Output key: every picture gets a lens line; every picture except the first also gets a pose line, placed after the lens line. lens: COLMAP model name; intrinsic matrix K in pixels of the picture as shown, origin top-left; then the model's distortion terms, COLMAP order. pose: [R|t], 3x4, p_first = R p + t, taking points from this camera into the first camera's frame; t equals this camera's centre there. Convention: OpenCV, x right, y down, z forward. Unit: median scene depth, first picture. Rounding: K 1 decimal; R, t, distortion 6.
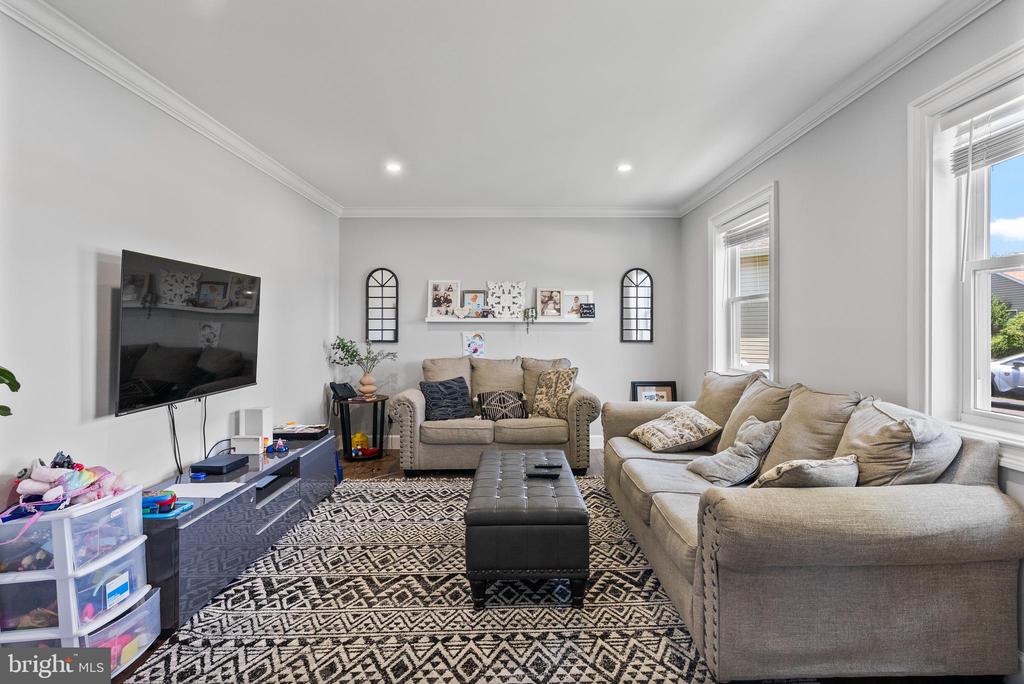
lens RADIAL K [[511.8, 0, 521.6], [0, 511.8, 332.1], [0, 0, 1]] dist [-0.005501, 0.001343]
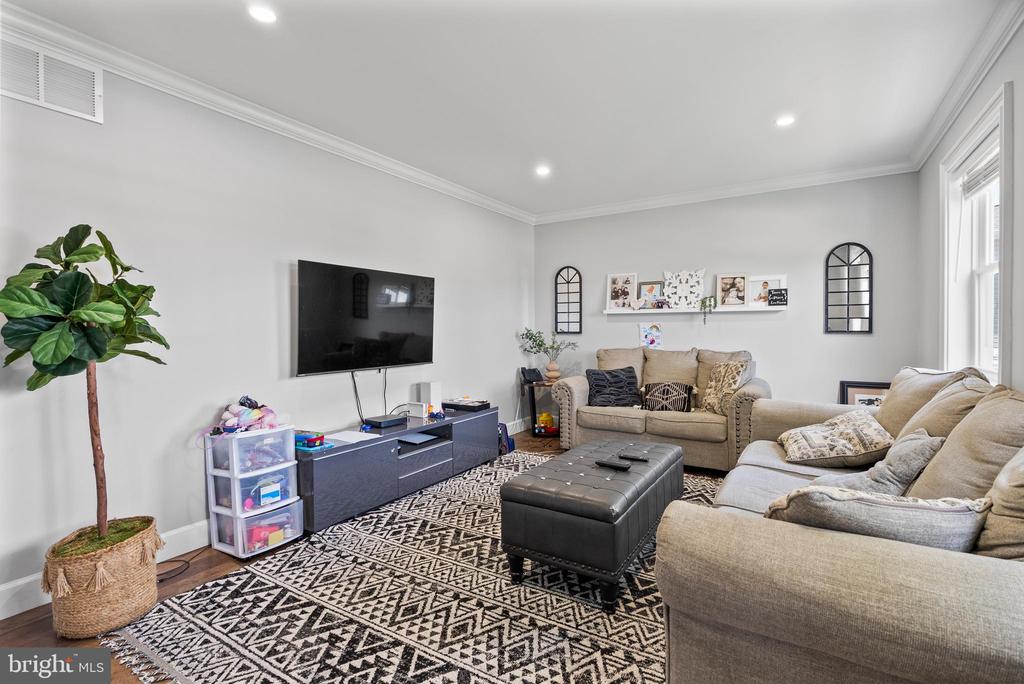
lens RADIAL K [[463.4, 0, 522.7], [0, 463.4, 338.2], [0, 0, 1]] dist [-0.013237, 0.004624]
pose [[0.846668, 0.005292, -0.532095, 0.356801], [0.001867, 0.999915, 0.012915, 0.034316], [0.532118, -0.011928, 0.846586, 0.197421]]
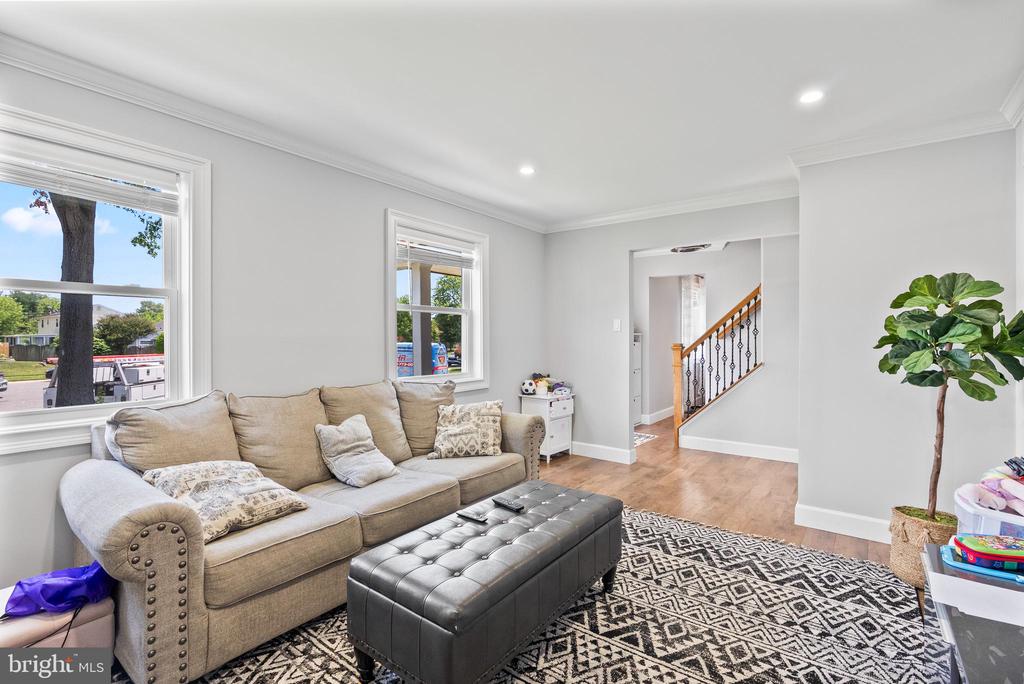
lens RADIAL K [[463.4, 0, 518.4], [0, 463.4, 341.3], [0, 0, 1]] dist [-0.013237, 0.004624]
pose [[-0.788787, 0.000048, 0.614667, -0.467001], [0.007113, 0.999934, 0.009050, -0.008966], [-0.614626, 0.011511, -0.788735, 1.631277]]
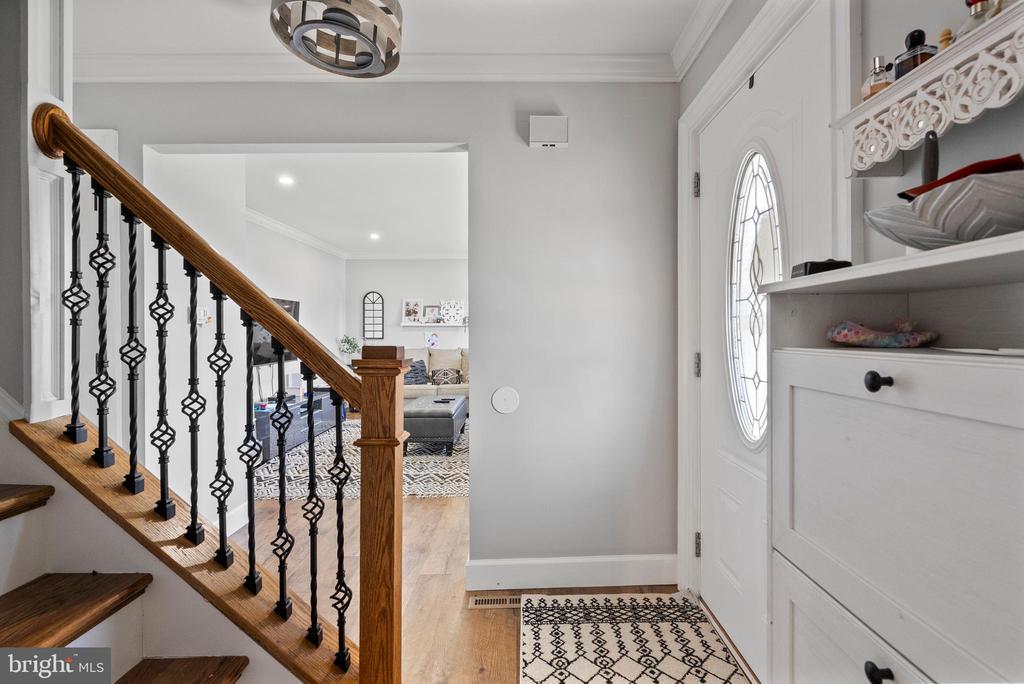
lens RADIAL K [[463.4, 0, 519.1], [0, 463.4, 338.9], [0, 0, 1]] dist [-0.013237, 0.004624]
pose [[0.999995, -0.002731, -0.001627, 0.353416], [0.002738, 0.999988, 0.004120, 0.029939], [0.001616, -0.004125, 0.999990, -0.837799]]
